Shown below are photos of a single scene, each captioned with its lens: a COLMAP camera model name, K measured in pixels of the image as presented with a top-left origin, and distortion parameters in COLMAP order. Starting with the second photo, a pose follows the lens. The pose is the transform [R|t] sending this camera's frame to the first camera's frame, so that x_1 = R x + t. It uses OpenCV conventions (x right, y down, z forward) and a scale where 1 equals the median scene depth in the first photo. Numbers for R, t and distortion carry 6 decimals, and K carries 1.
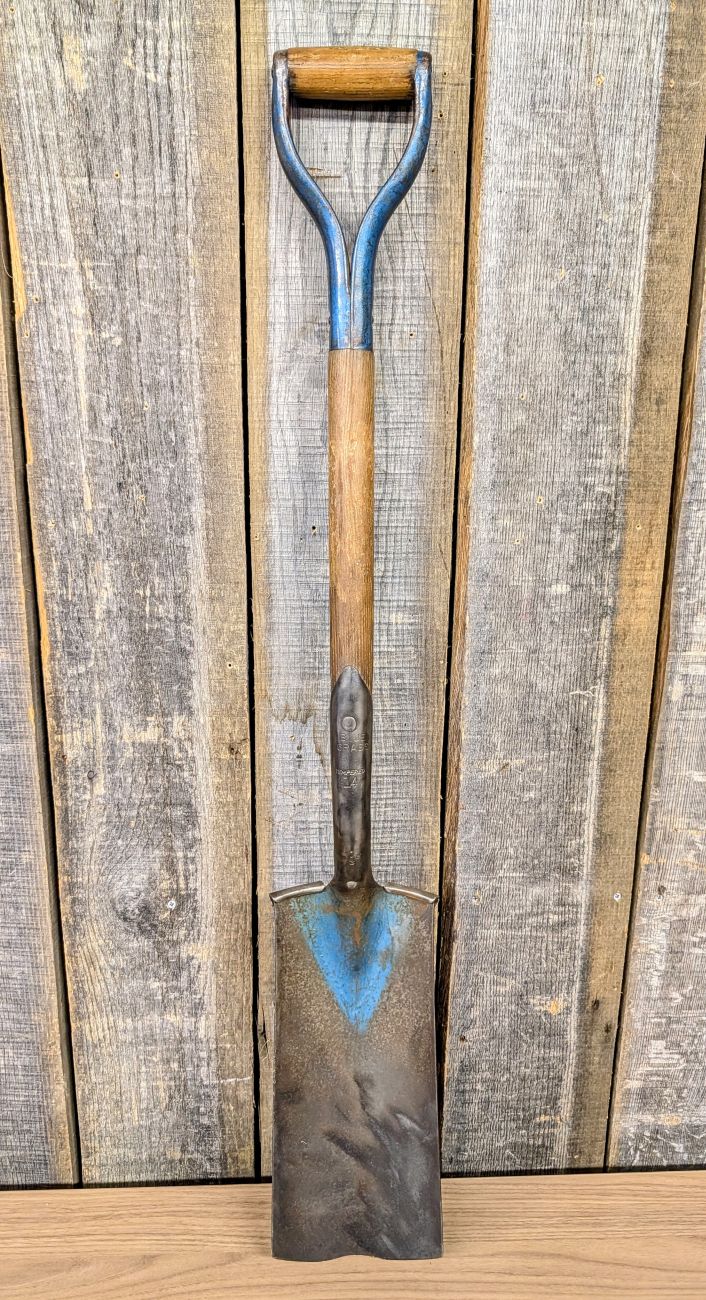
lens RADIAL K [[964.0, 0, 348.8], [0, 964.0, 672.0], [0, 0, 1]] dist [0.058338, -0.023590]
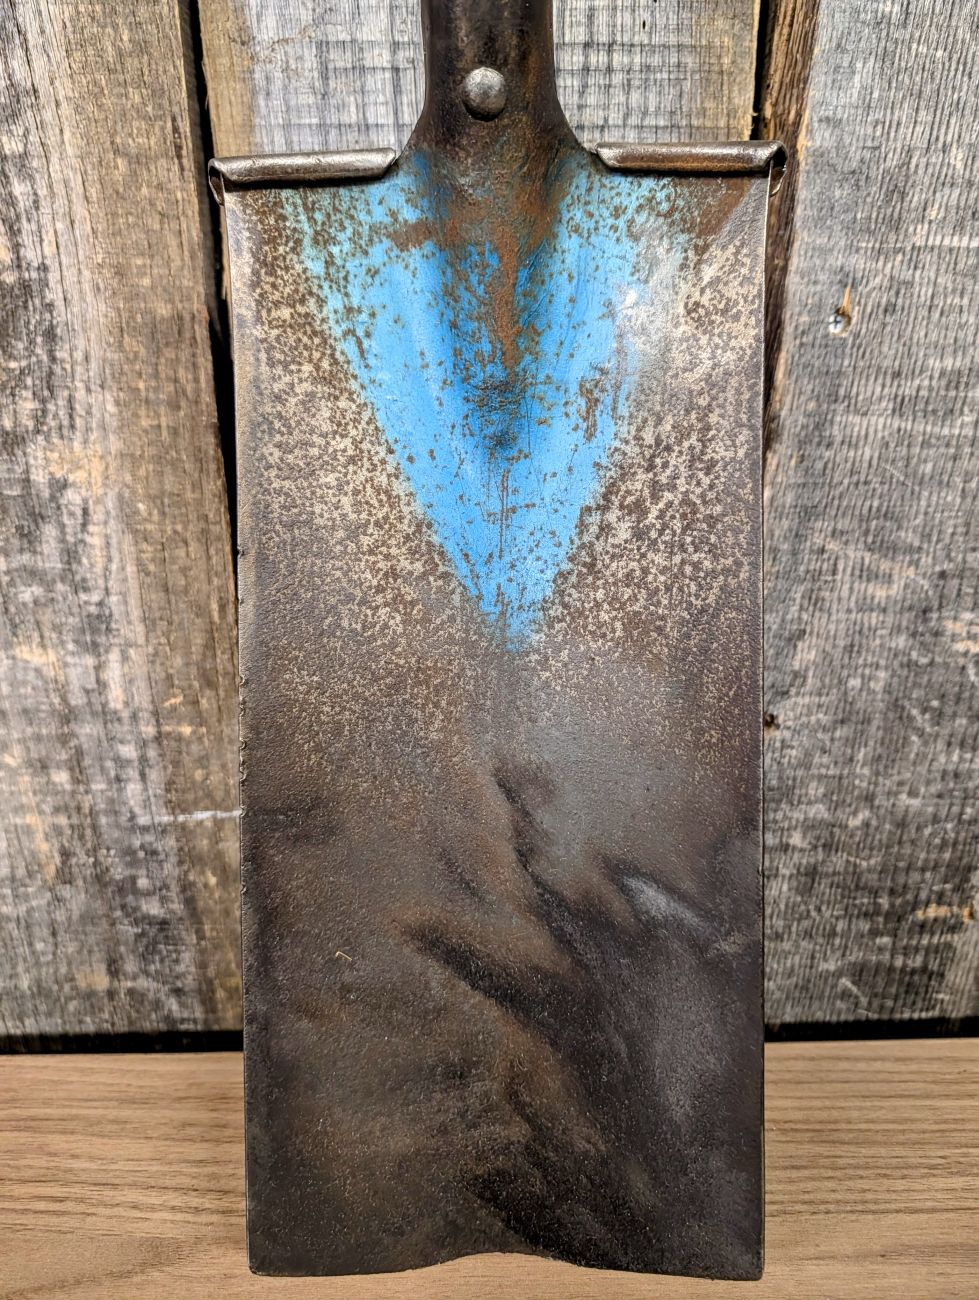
lens RADIAL K [[904.8, 0, 484.6], [0, 904.8, 644.4], [0, 0, 1]] dist [0.000346, 0.001691]
pose [[0.999619, 0.000693, -0.027578, 0.010379], [0.002309, 0.994076, 0.108664, 0.341297], [0.027490, -0.108686, 0.993696, 0.702558]]
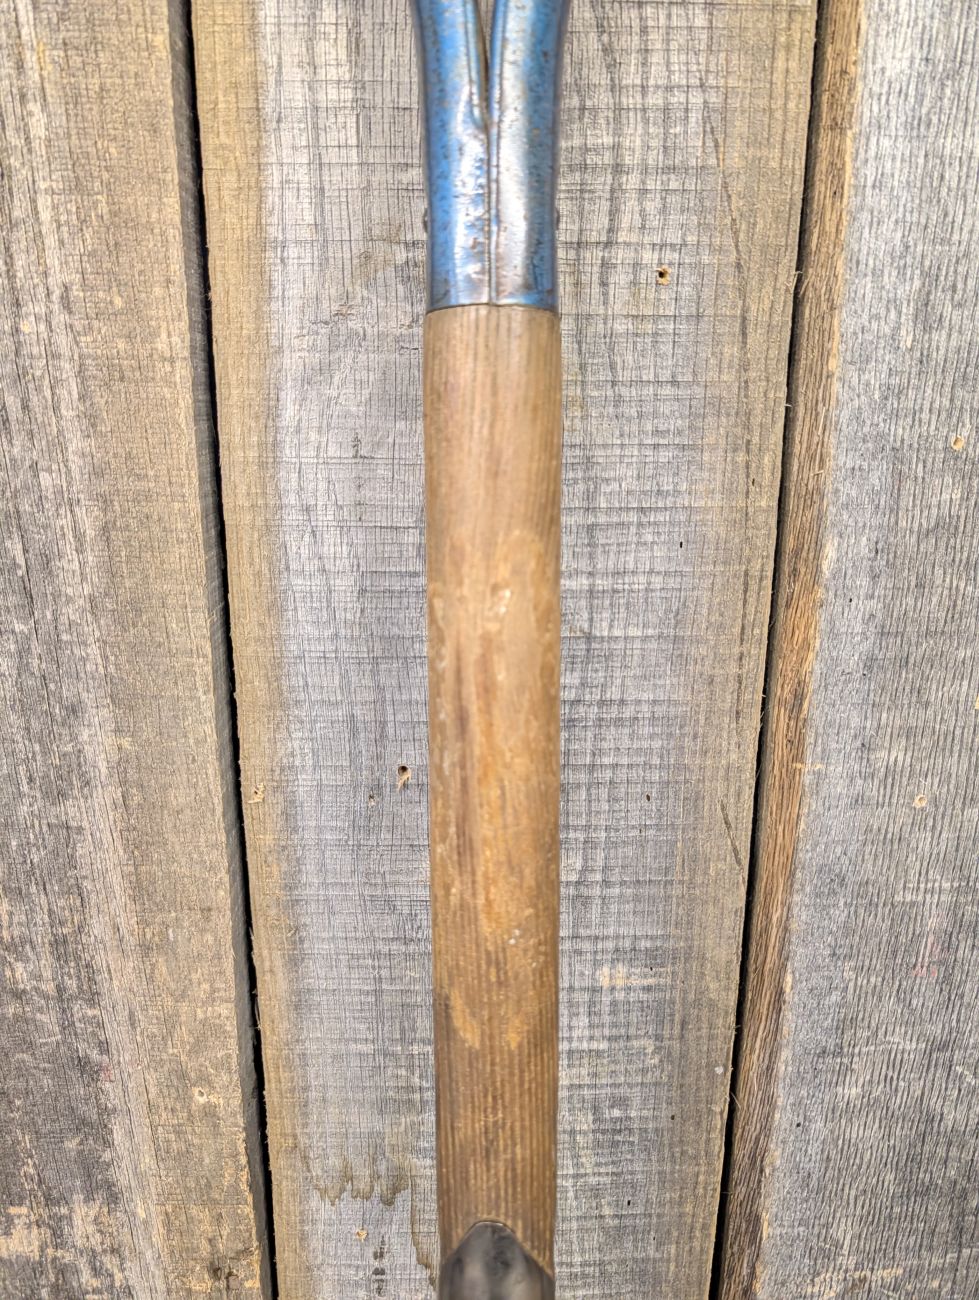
lens RADIAL K [[904.8, 0, 500.1], [0, 904.8, 654.8], [0, 0, 1]] dist [0.000346, 0.001691]
pose [[0.999849, 0.000720, -0.017357, 0.009139], [-0.000568, 0.999961, 0.008778, -0.195132], [0.017363, -0.008767, 0.999811, 0.619297]]
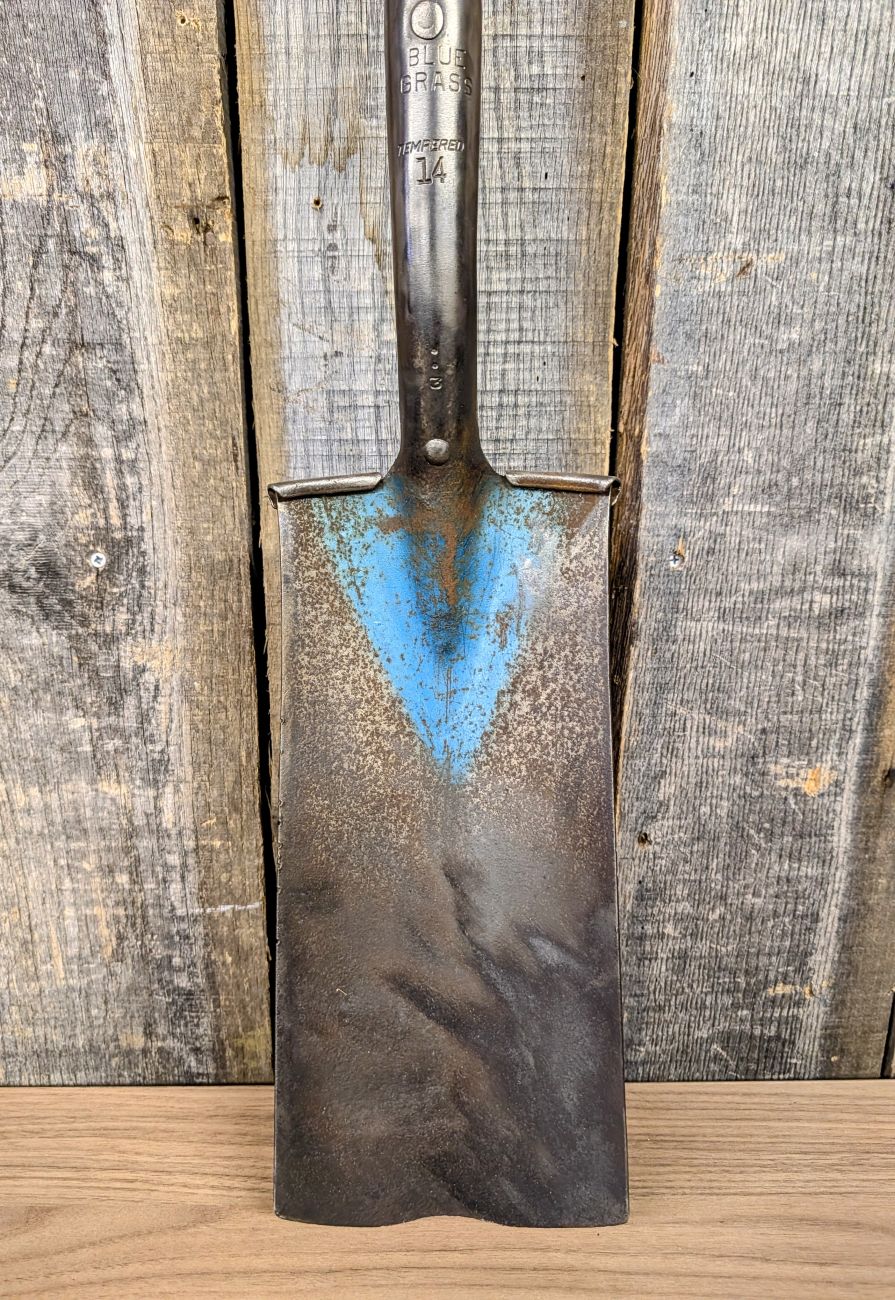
lens RADIAL K [[909.0, 0, 412.1], [0, 909.0, 694.2], [0, 0, 1]] dist [0.014909, -0.003520]
pose [[0.999167, -0.002533, -0.040724, 0.008785], [0.002931, 0.999948, 0.009726, 0.325972], [0.040697, -0.009837, 0.999123, 0.540334]]
